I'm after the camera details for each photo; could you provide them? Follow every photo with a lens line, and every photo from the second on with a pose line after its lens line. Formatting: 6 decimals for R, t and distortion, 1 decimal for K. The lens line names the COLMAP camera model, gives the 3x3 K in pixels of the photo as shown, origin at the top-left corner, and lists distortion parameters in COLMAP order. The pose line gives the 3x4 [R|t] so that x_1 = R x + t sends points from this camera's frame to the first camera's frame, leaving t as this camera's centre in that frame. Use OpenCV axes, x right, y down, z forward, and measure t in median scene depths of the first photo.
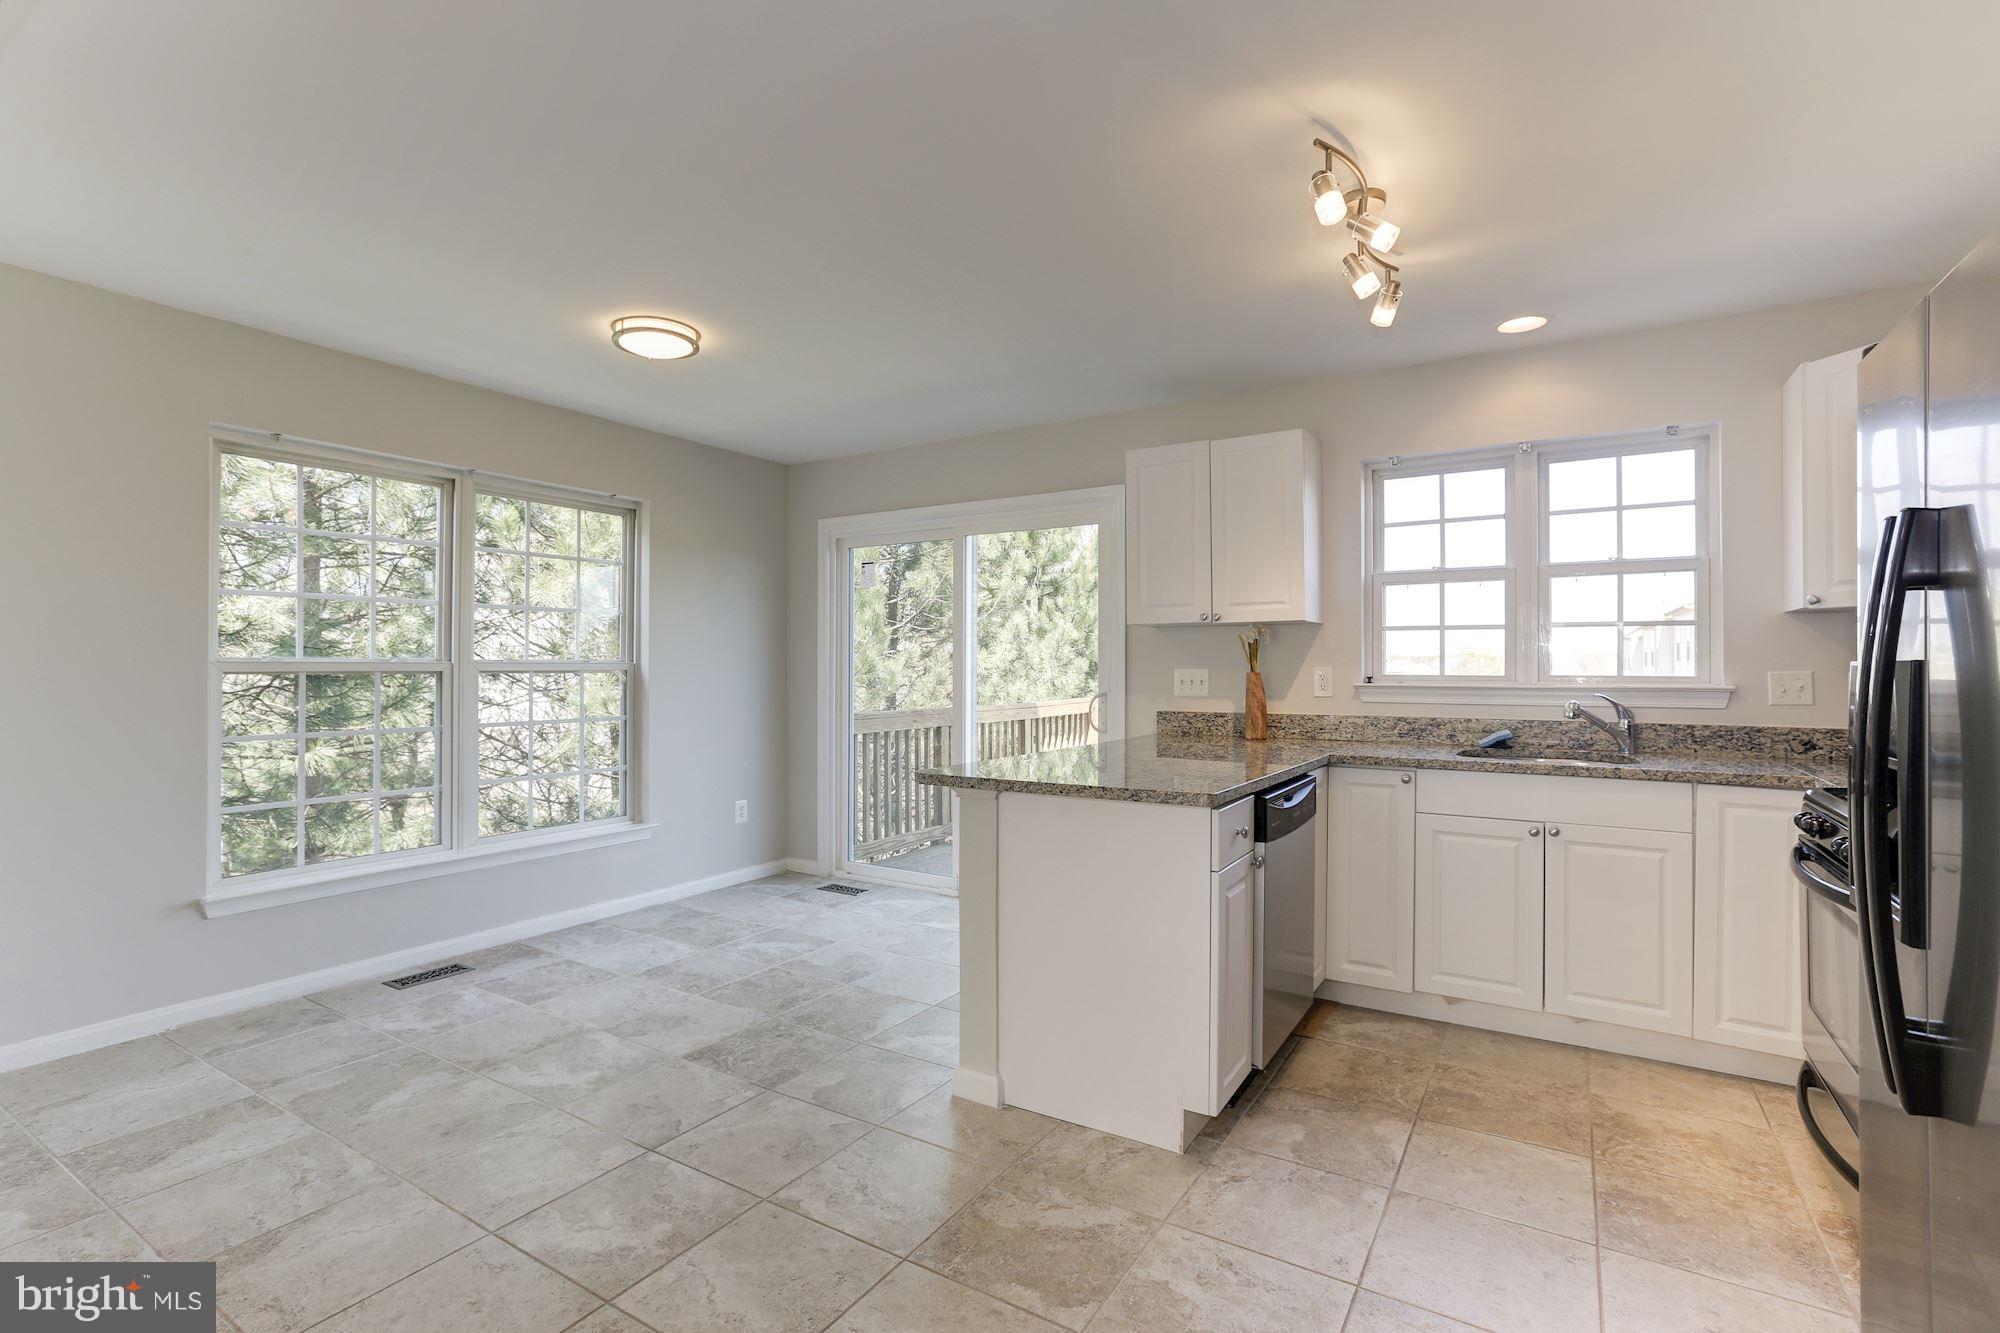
lens RADIAL K [[920.8, 0, 1005.9], [0, 920.8, 660.7], [0, 0, 1]] dist [-0.028725, 0.014933]
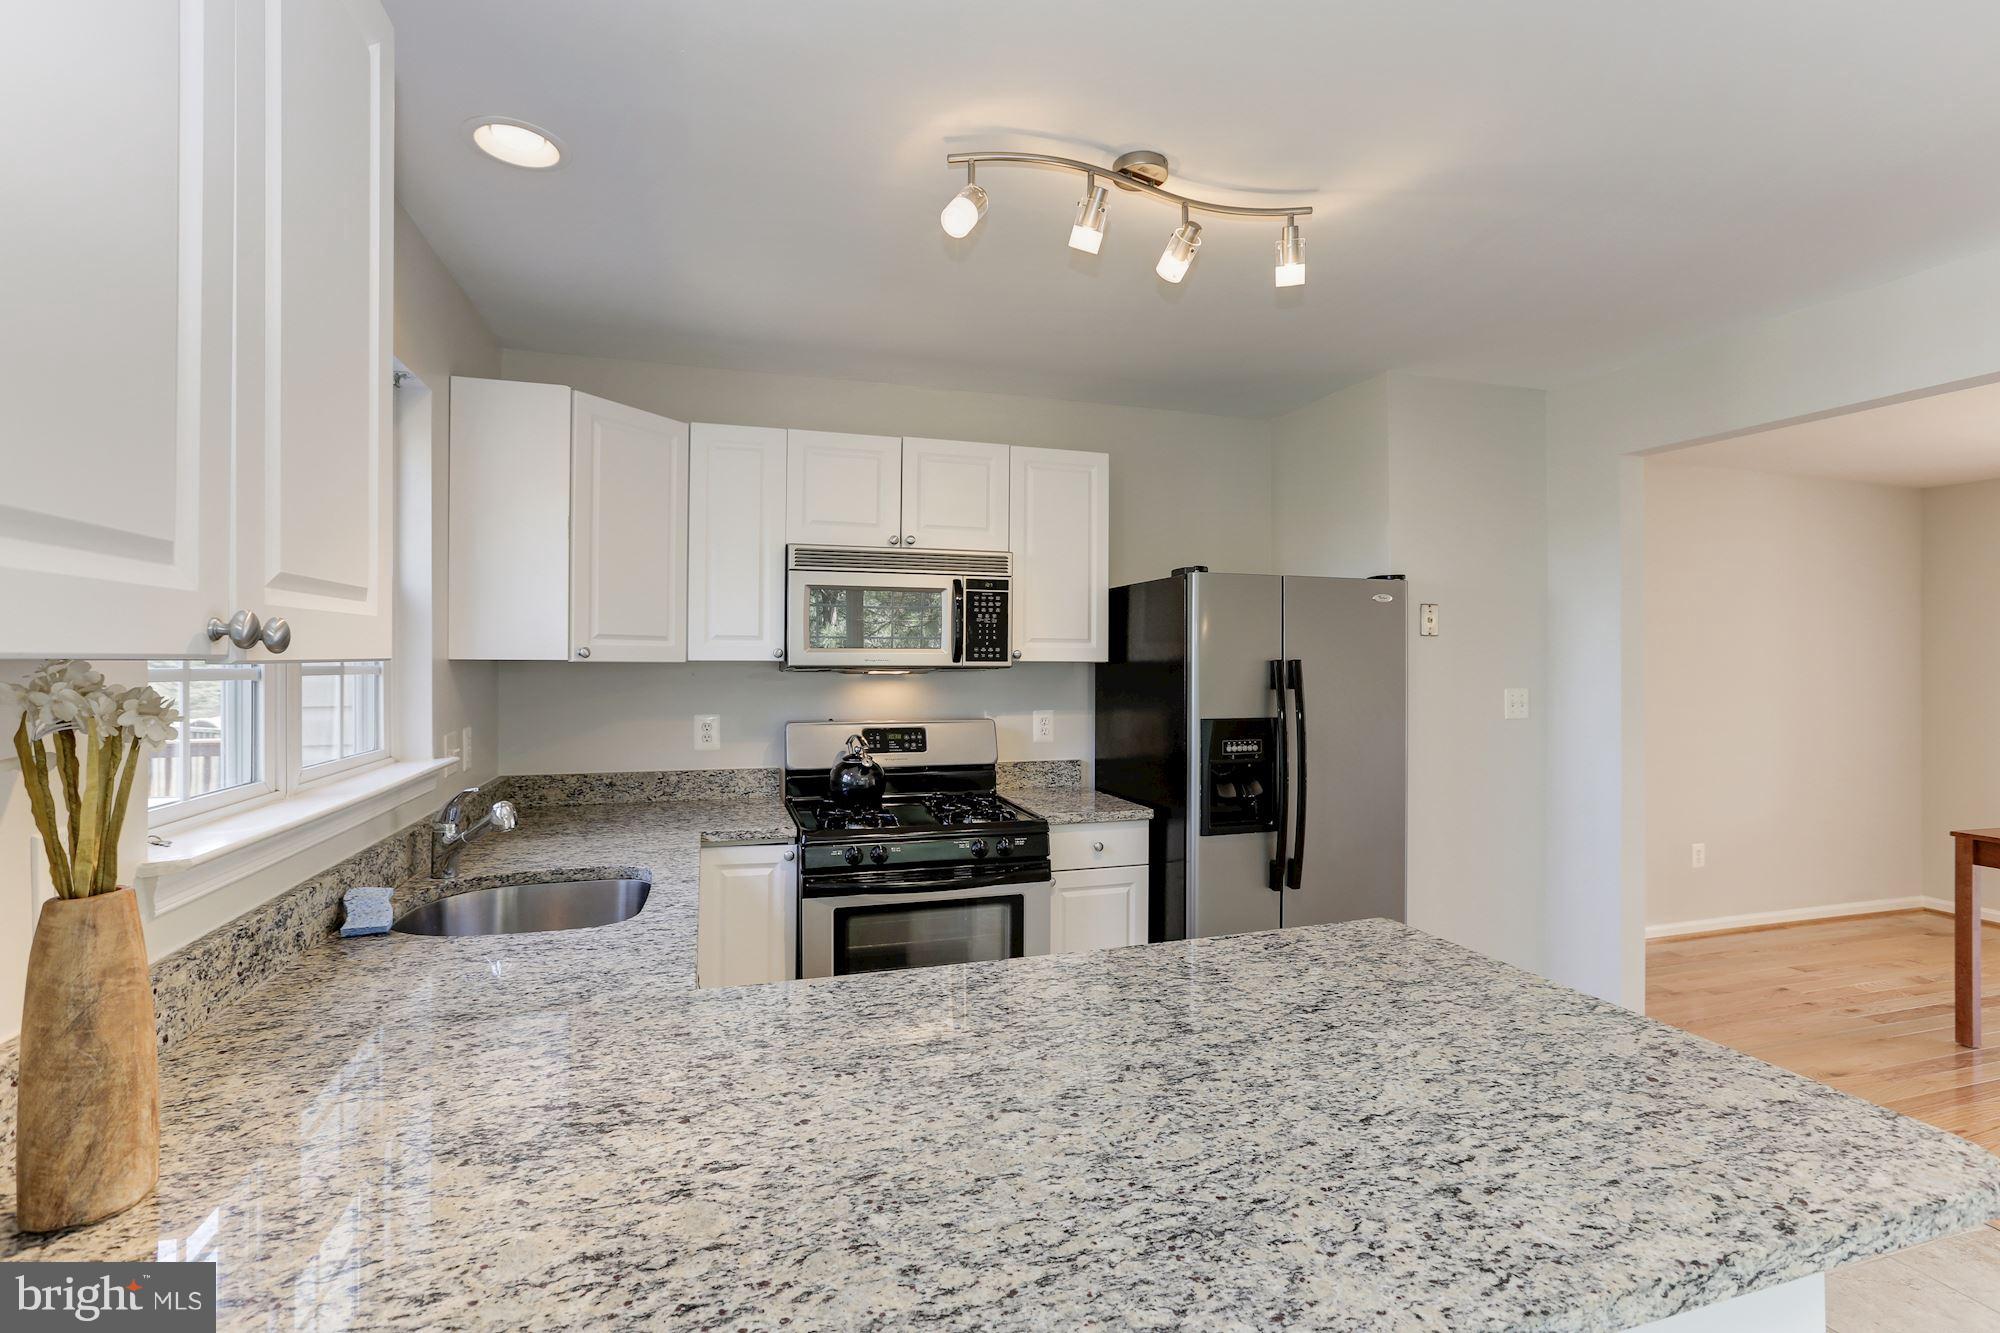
lens RADIAL K [[920.8, 0, 1007.9], [0, 920.8, 660.3], [0, 0, 1]] dist [-0.028725, 0.014933]
pose [[-0.759854, -0.000855, 0.650093, -0.029425], [-0.006501, 0.999959, -0.006283, -0.044661], [-0.650061, -0.009000, -0.759829, 1.151126]]
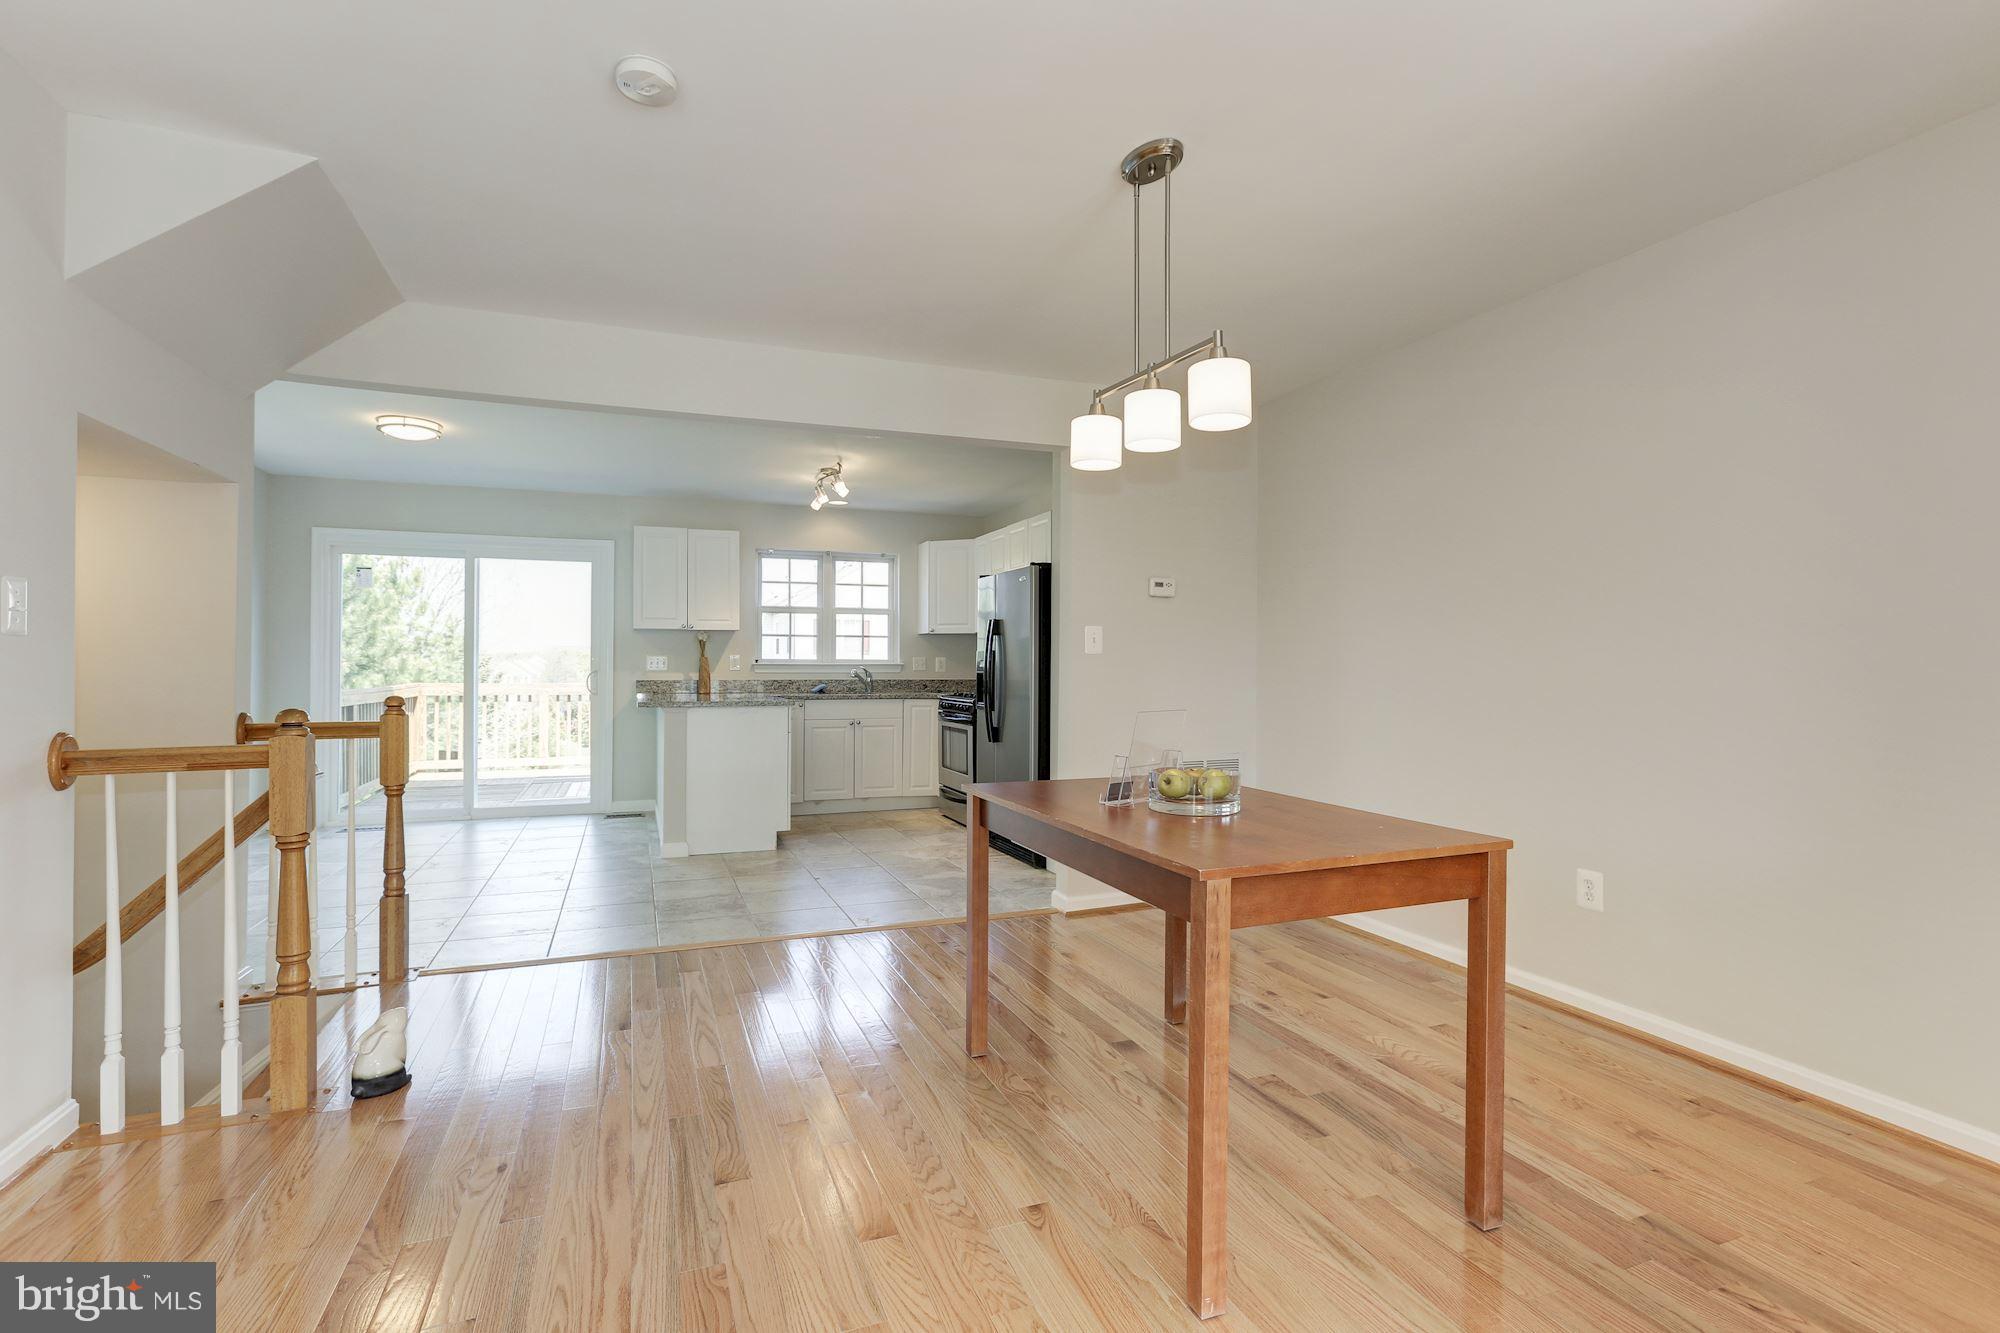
lens RADIAL K [[920.8, 0, 993.3], [0, 920.8, 664.4], [0, 0, 1]] dist [-0.028725, 0.014933]
pose [[0.599120, 0.003615, 0.800651, -0.954119], [-0.007067, 0.999975, 0.000773, 0.024958], [-0.800628, -0.006122, 0.599131, -0.625036]]
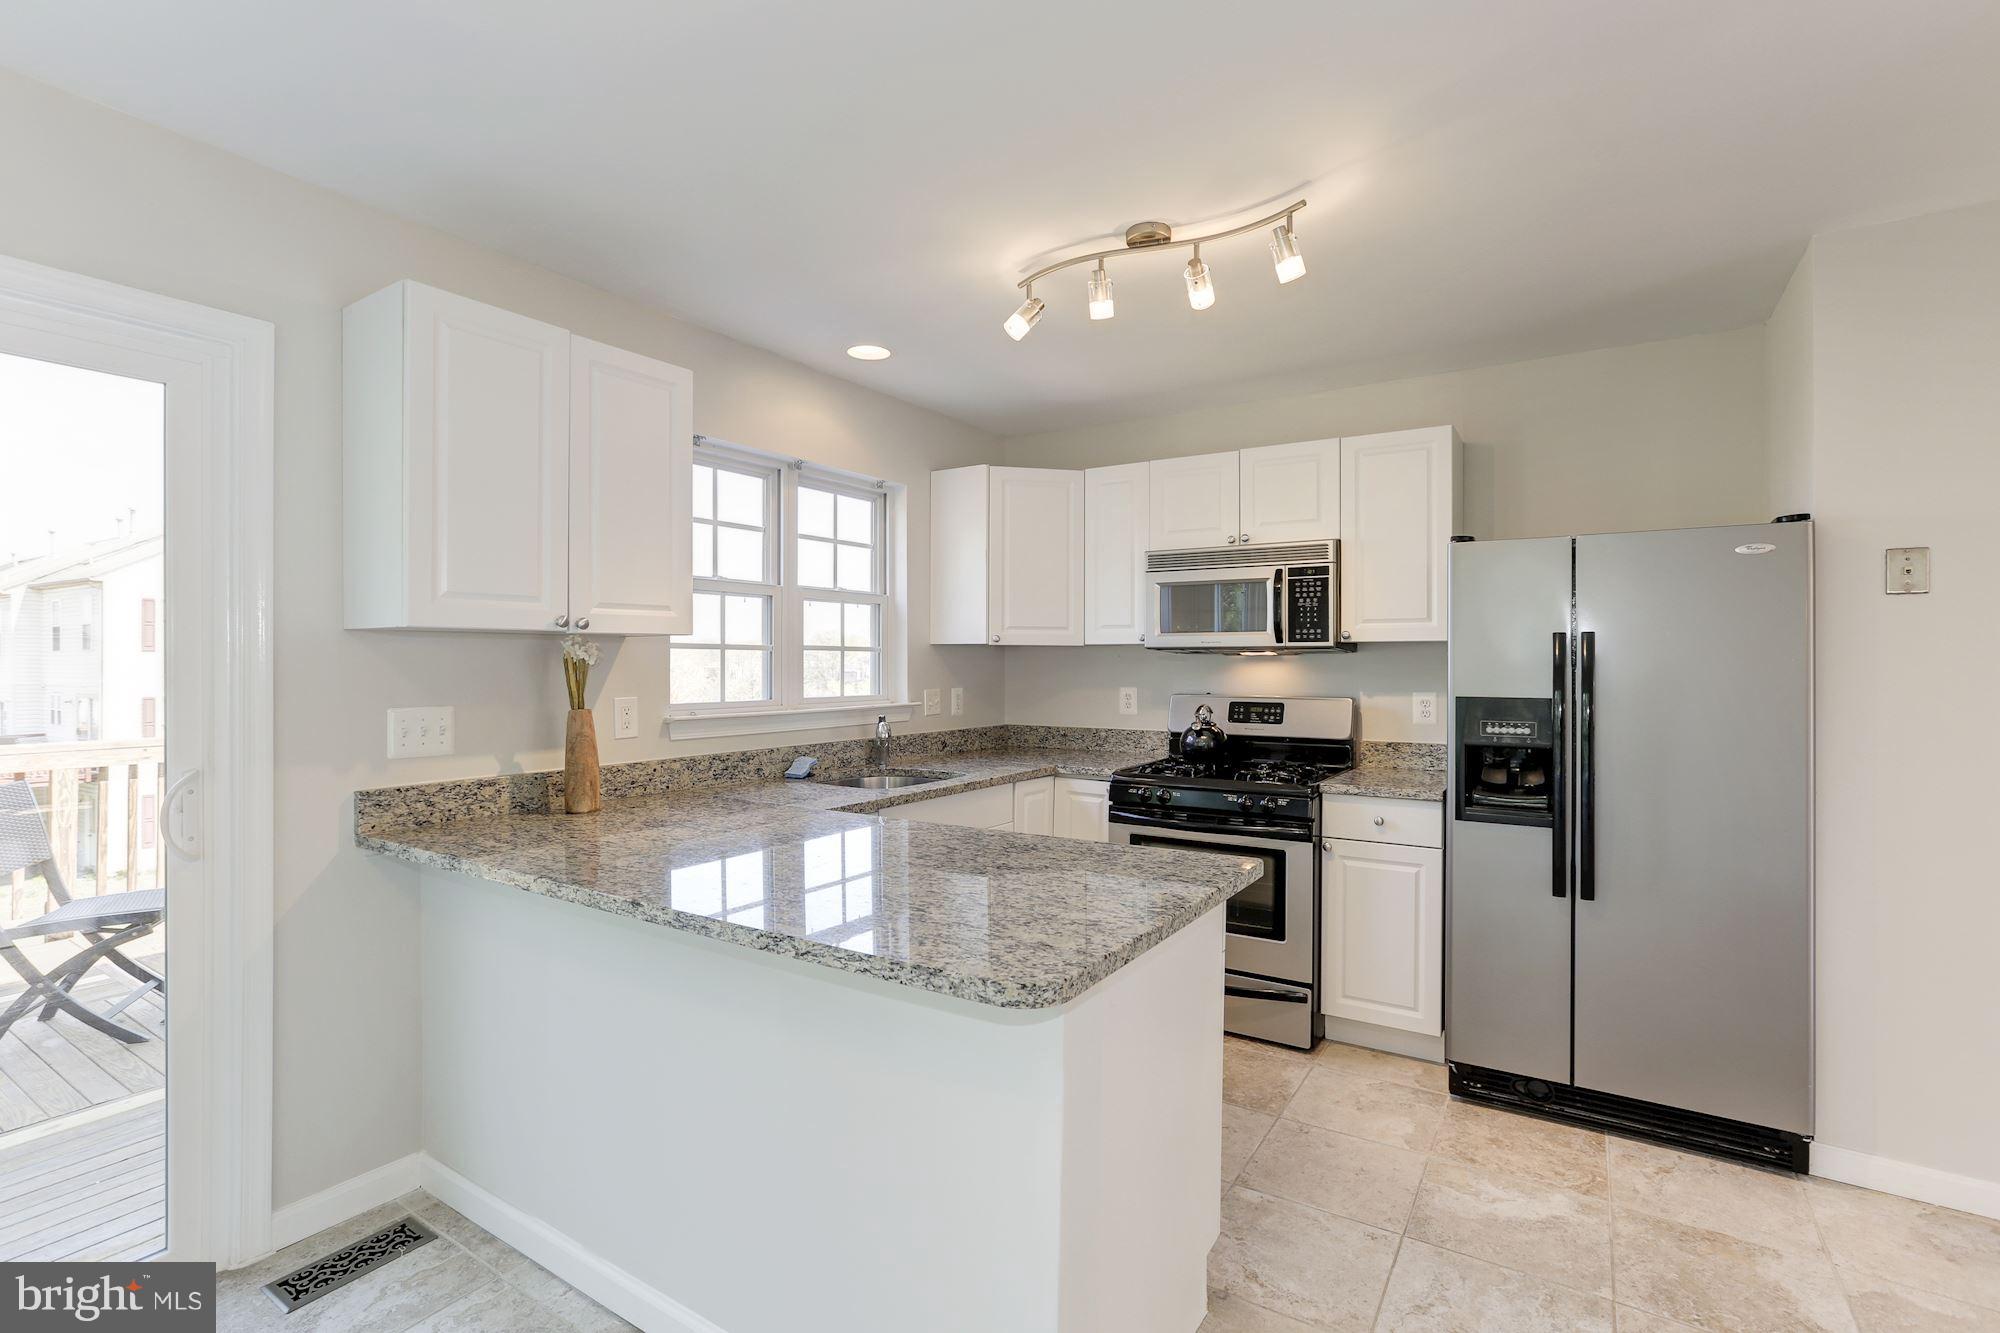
lens RADIAL K [[920.8, 0, 1003.9], [0, 920.8, 662.1], [0, 0, 1]] dist [-0.028725, 0.014933]
pose [[0.019931, 0.000378, 0.999801, -0.414767], [-0.006881, 0.999976, -0.000241, -0.024859], [-0.999778, -0.006875, 0.019933, 0.777326]]
